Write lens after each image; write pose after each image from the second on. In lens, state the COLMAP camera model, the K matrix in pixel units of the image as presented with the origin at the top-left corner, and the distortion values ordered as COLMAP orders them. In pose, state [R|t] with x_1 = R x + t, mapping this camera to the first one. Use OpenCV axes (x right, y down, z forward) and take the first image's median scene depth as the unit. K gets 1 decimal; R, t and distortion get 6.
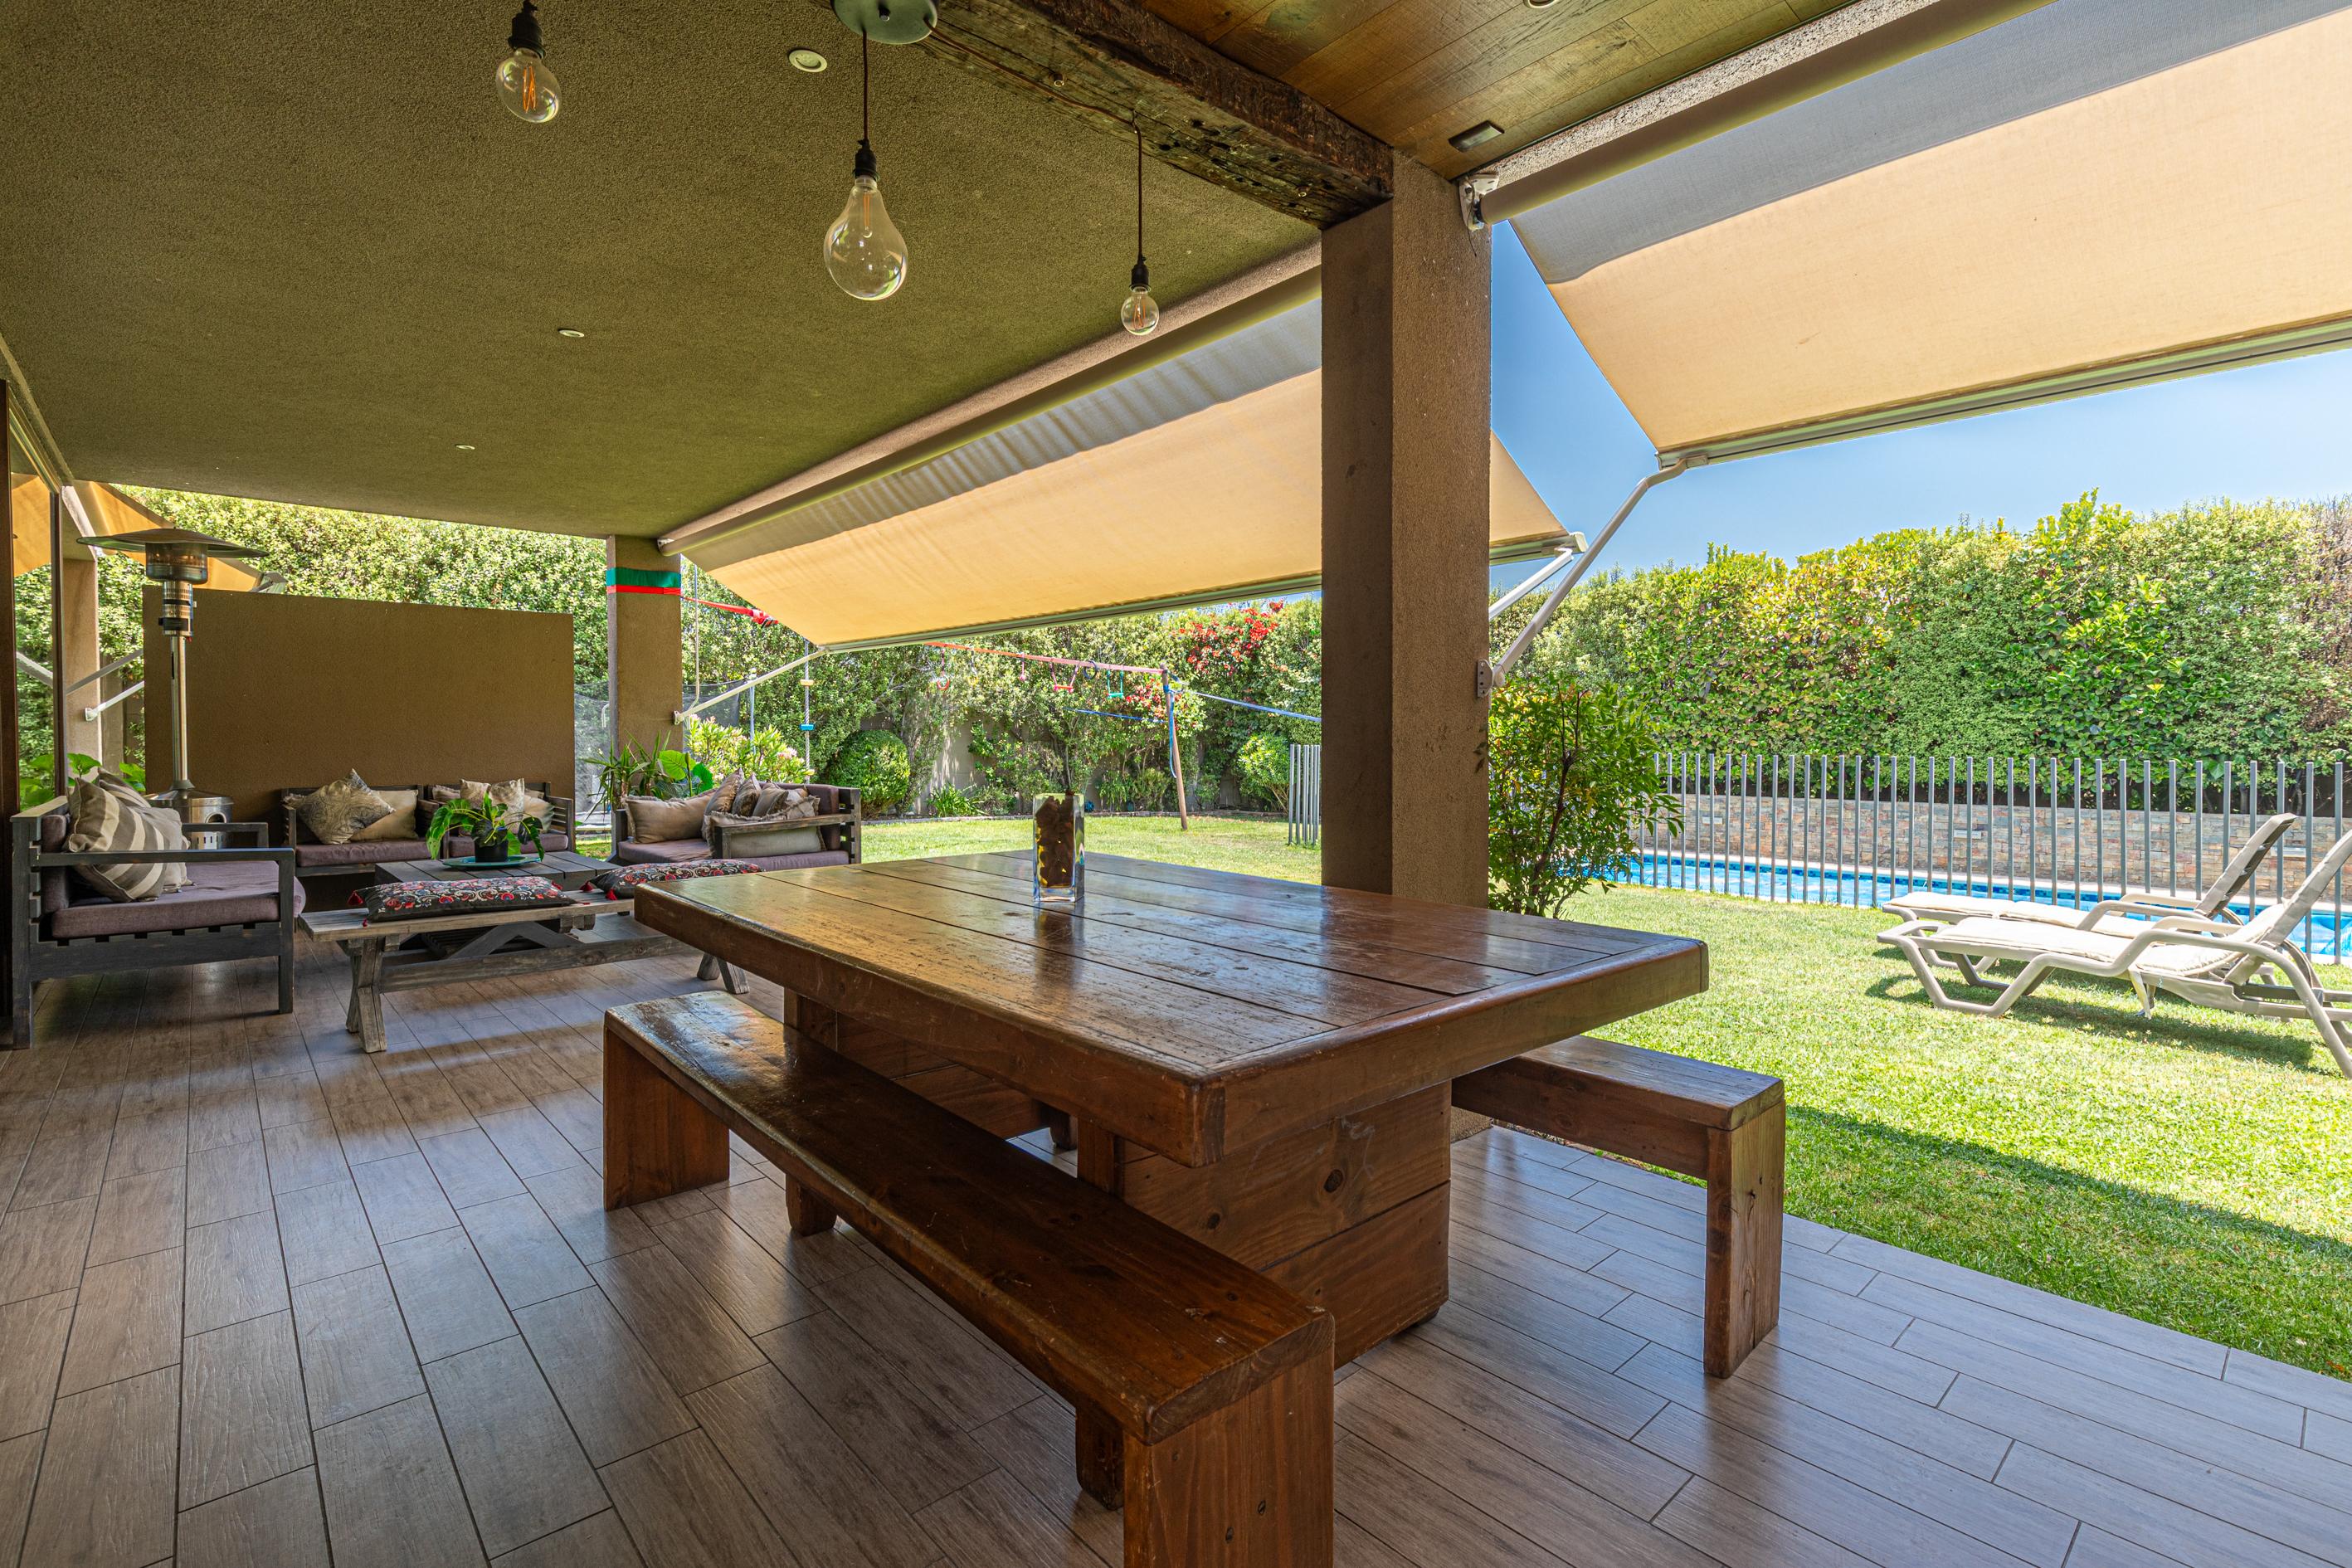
lens RADIAL K [[1079.0, 0, 1181.1], [0, 1079.0, 765.7], [0, 0, 1]] dist [0.016291, -0.004416]
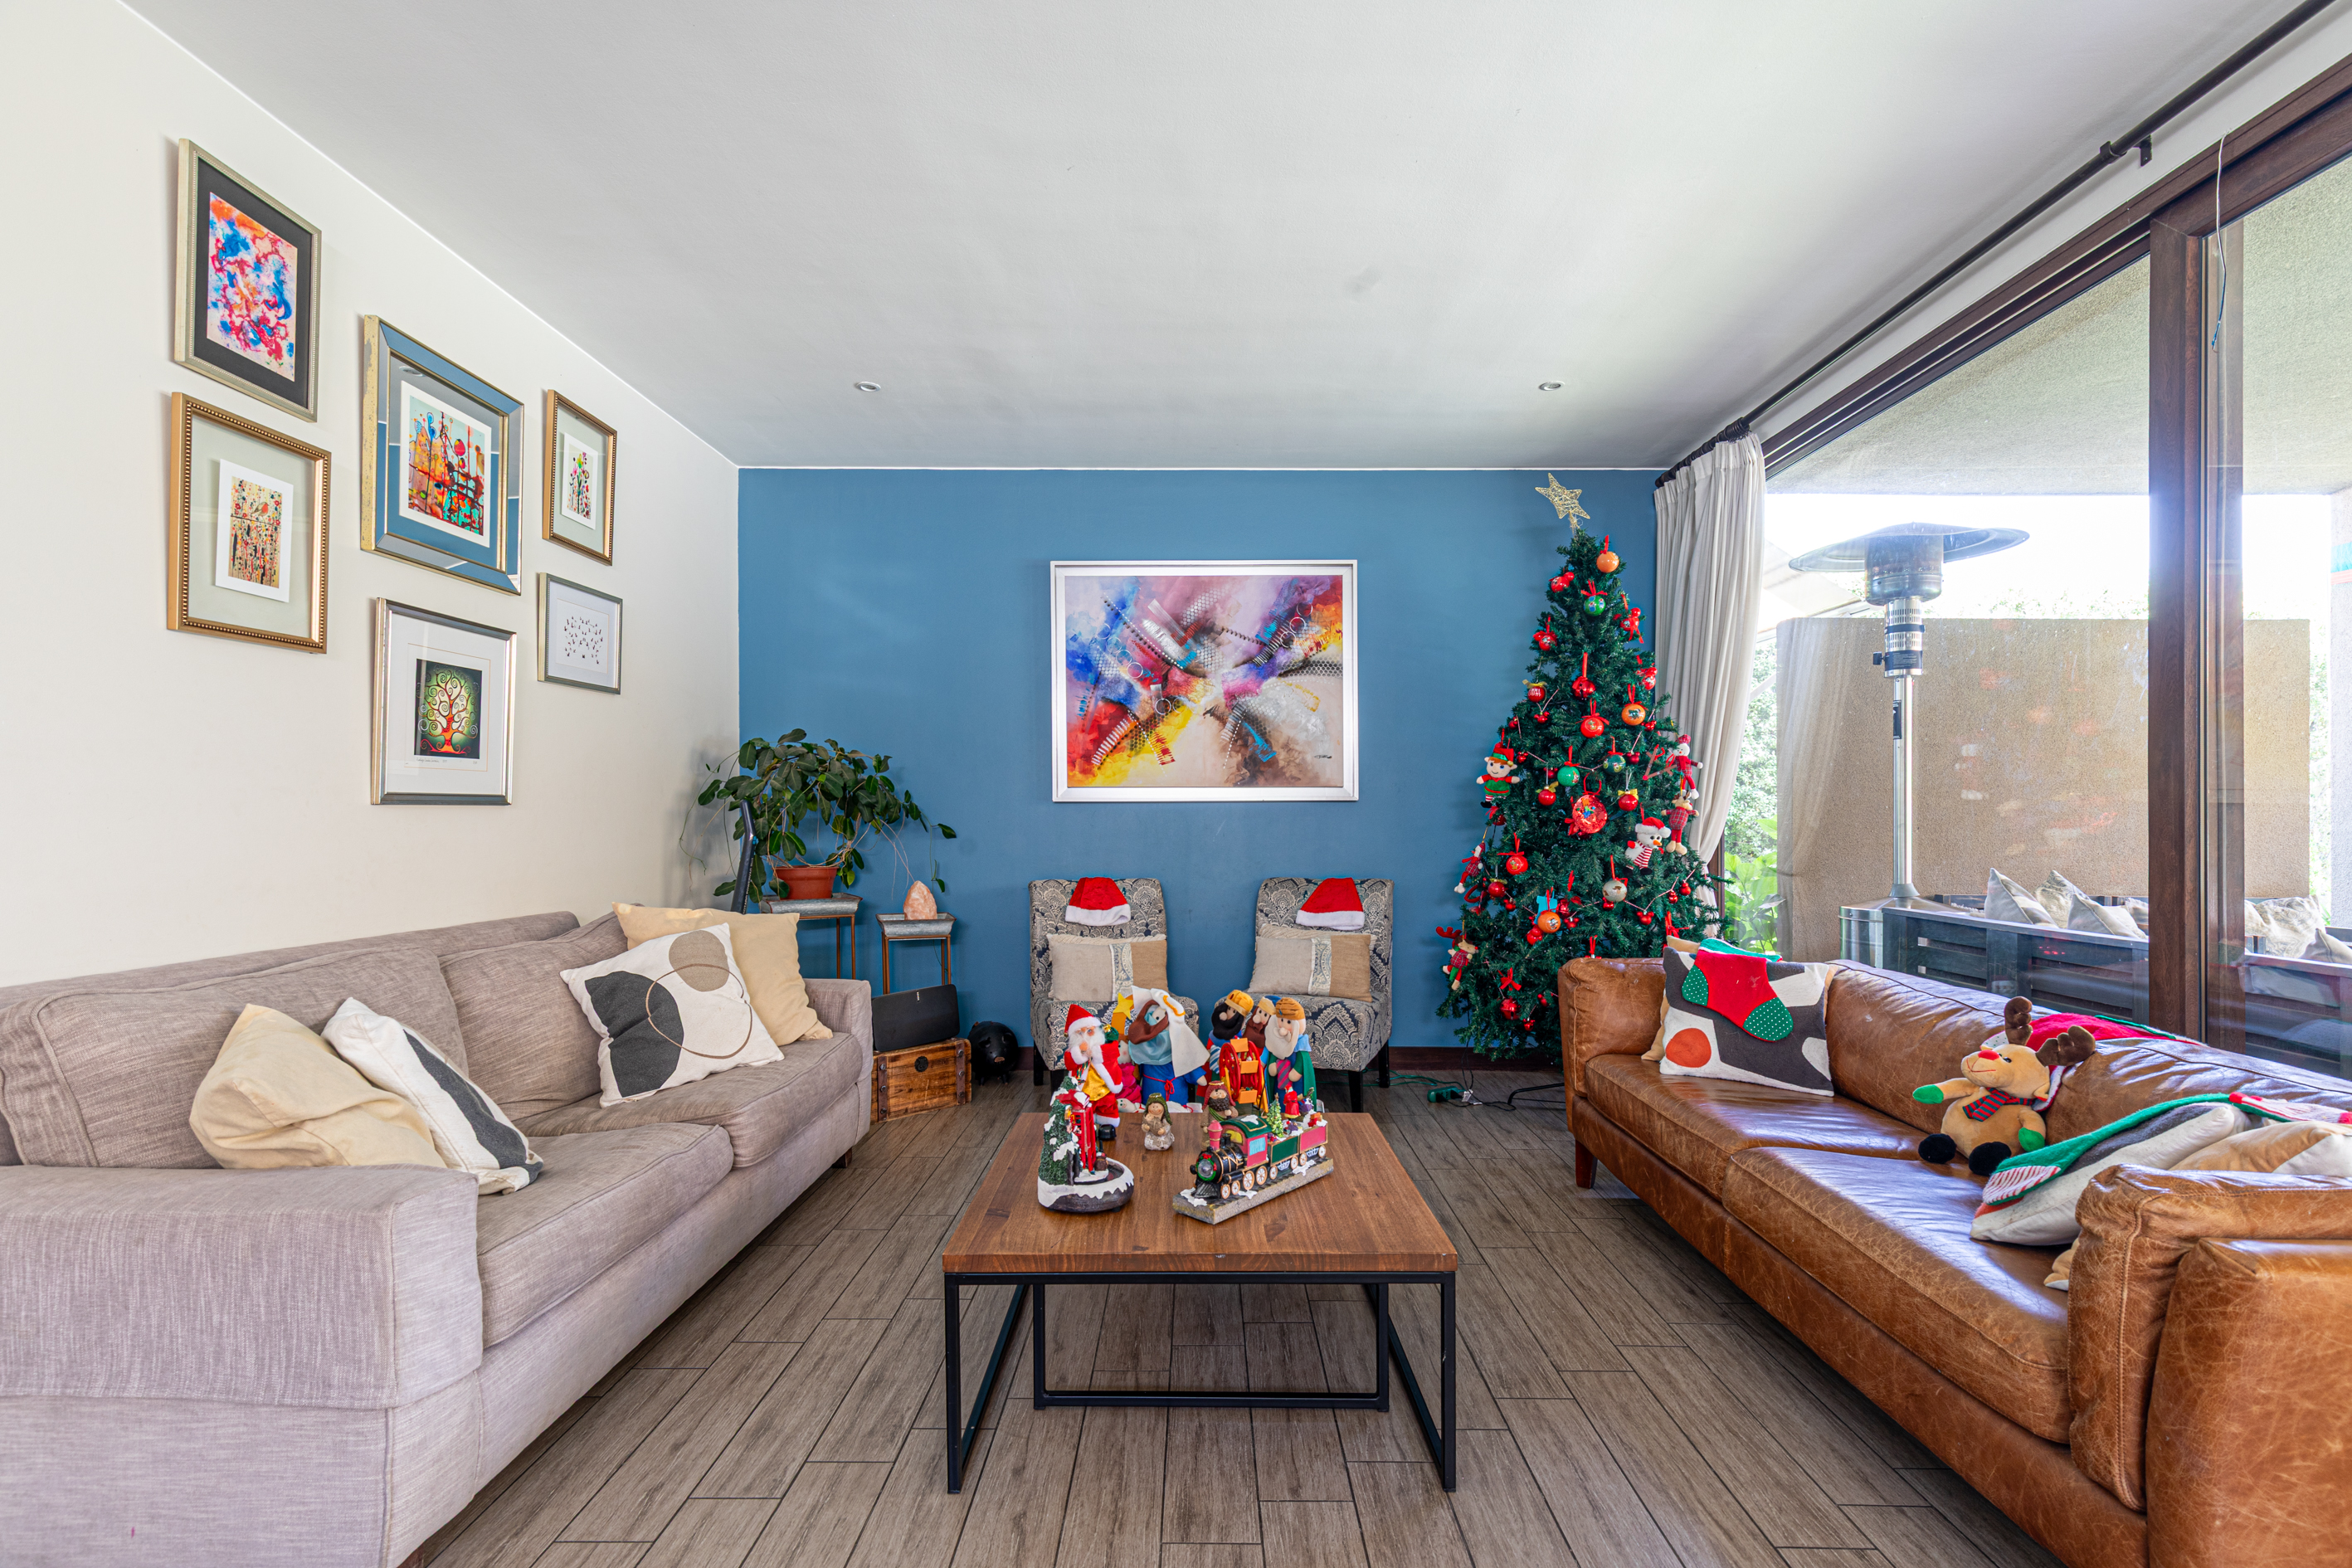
lens RADIAL K [[1079.0, 0, 1203.2], [0, 1079.0, 812.4], [0, 0, 1]] dist [0.016291, -0.004416]
pose [[0.734428, 0.001399, -0.678685, -0.402510], [-0.022905, 0.999479, -0.022727, -0.002986], [0.678300, 0.032237, 0.734077, 0.098153]]
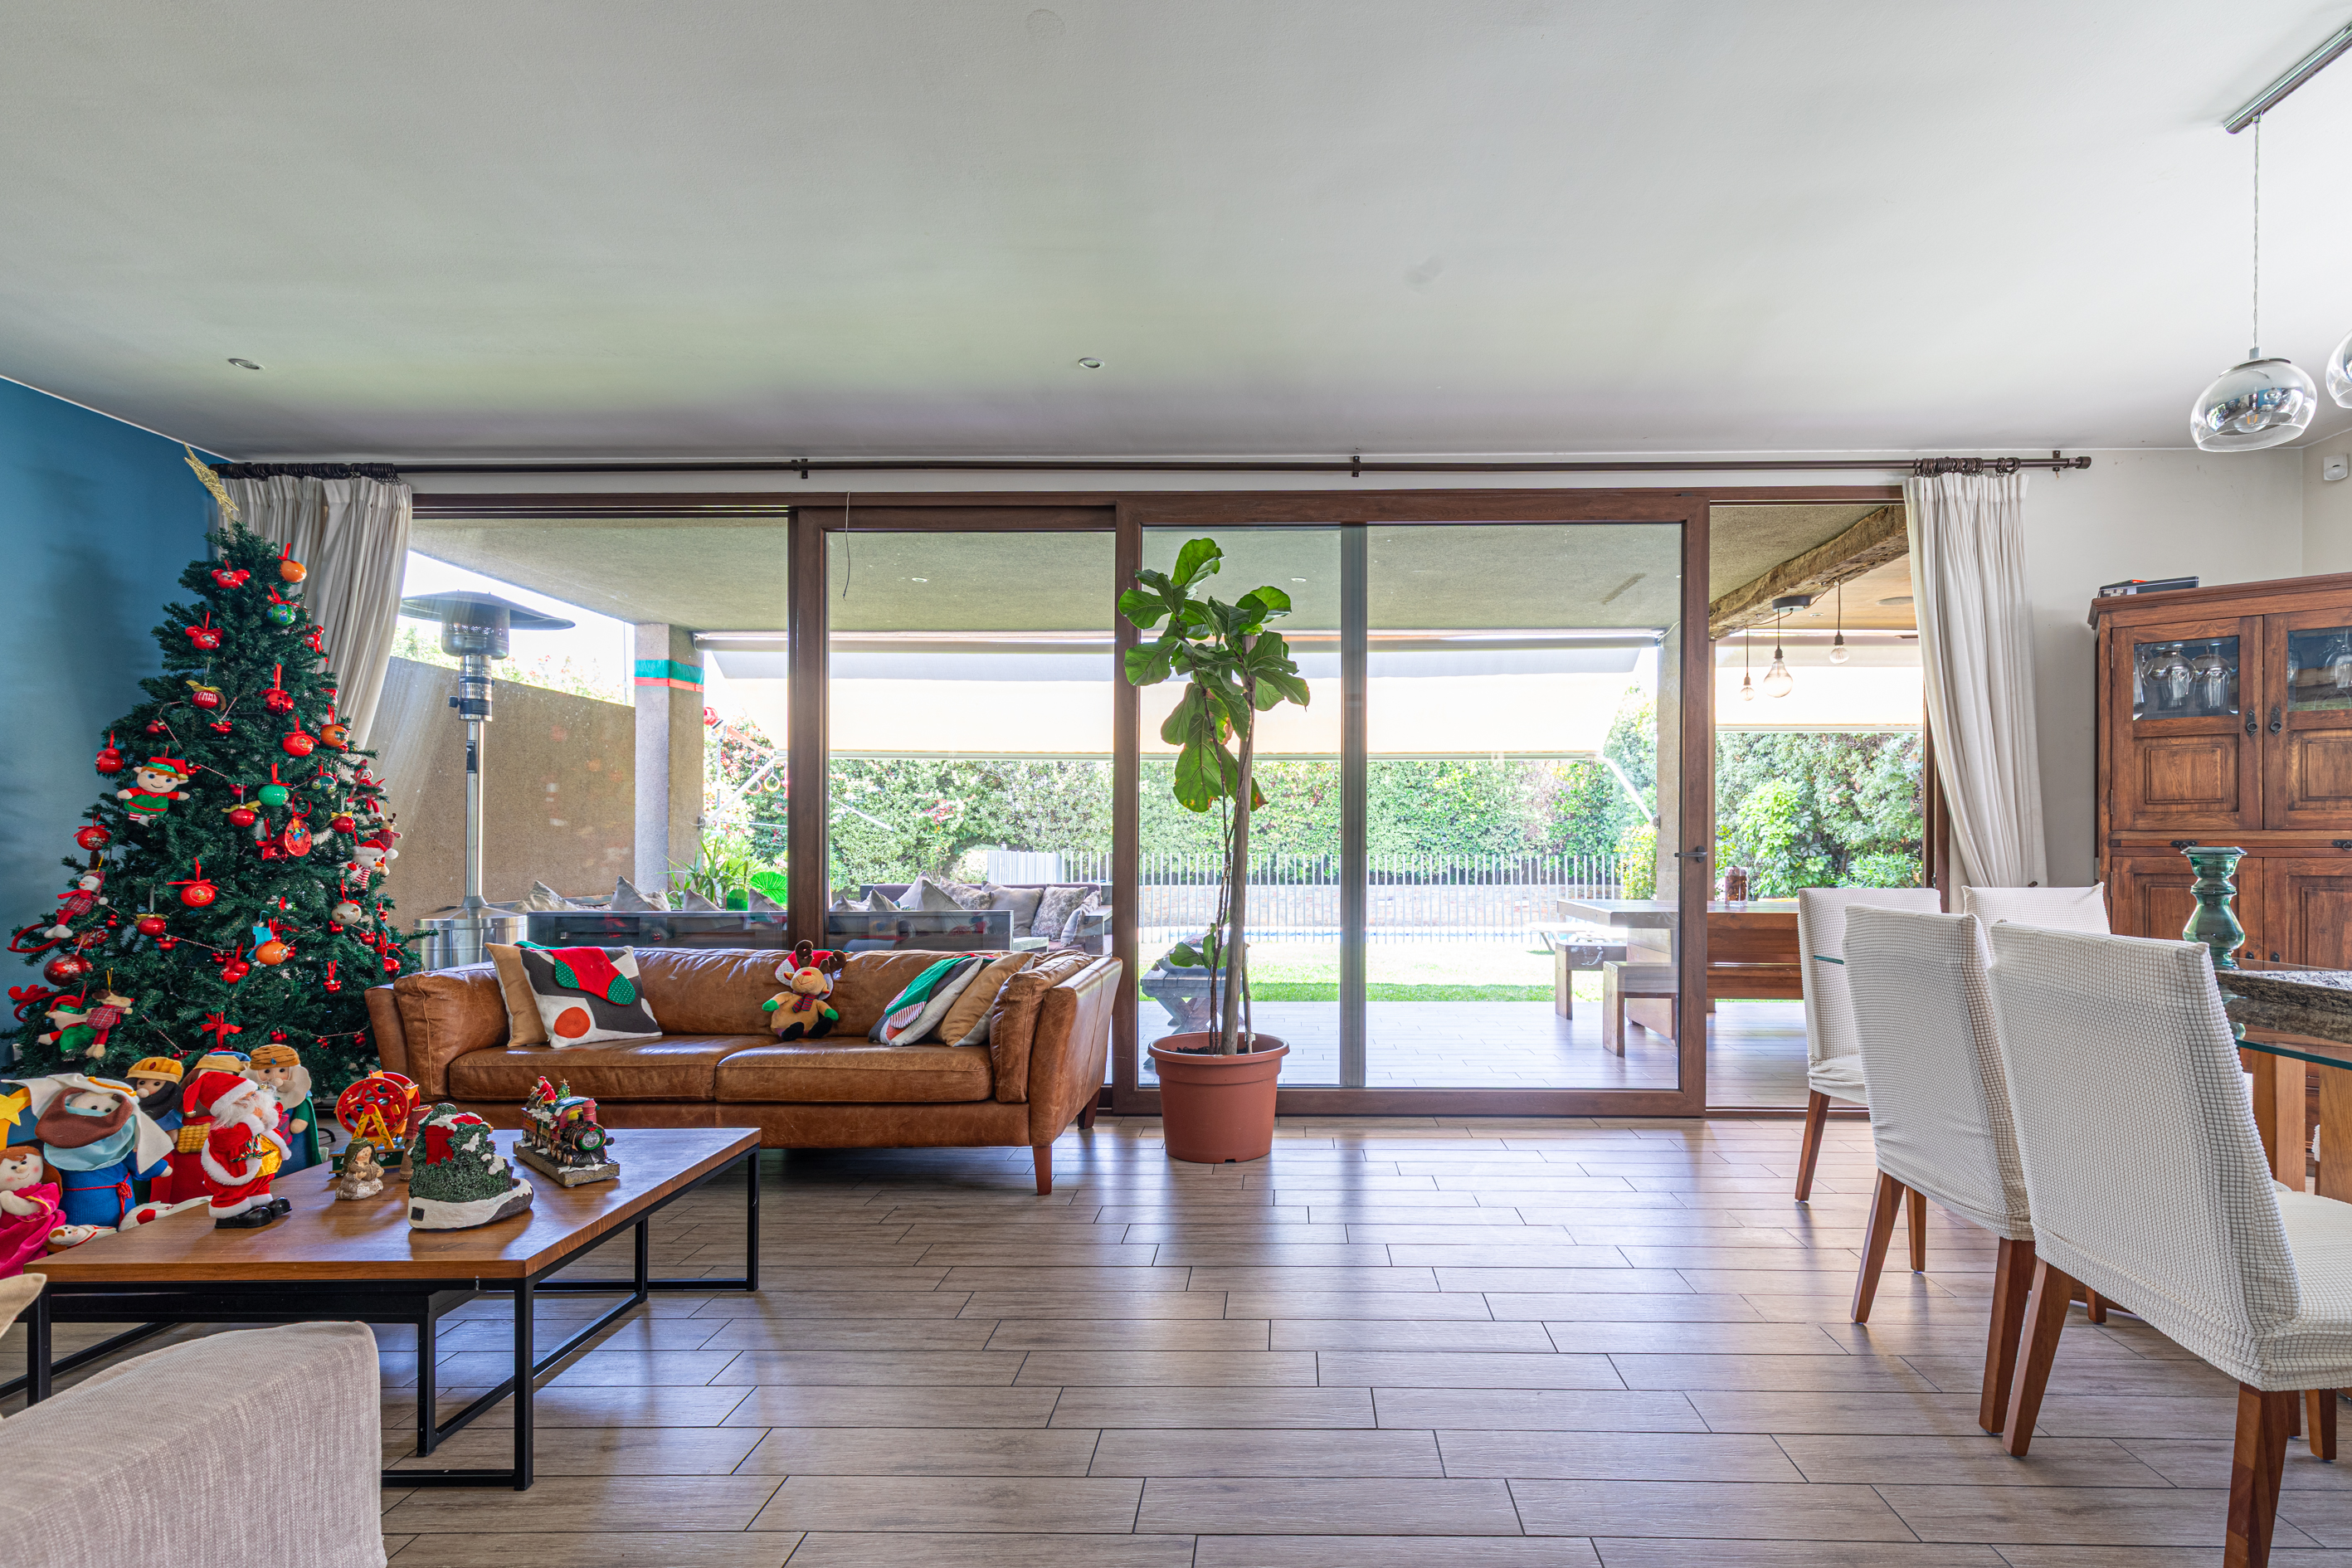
lens RADIAL K [[1079.0, 0, 1270.8], [0, 1079.0, 845.7], [0, 0, 1]] dist [0.016291, -0.004416]
pose [[0.689155, -0.001205, 0.724613, -0.571147], [0.019991, 0.999650, -0.017350, 0.001108], [-0.724338, 0.026442, 0.688938, -0.001263]]
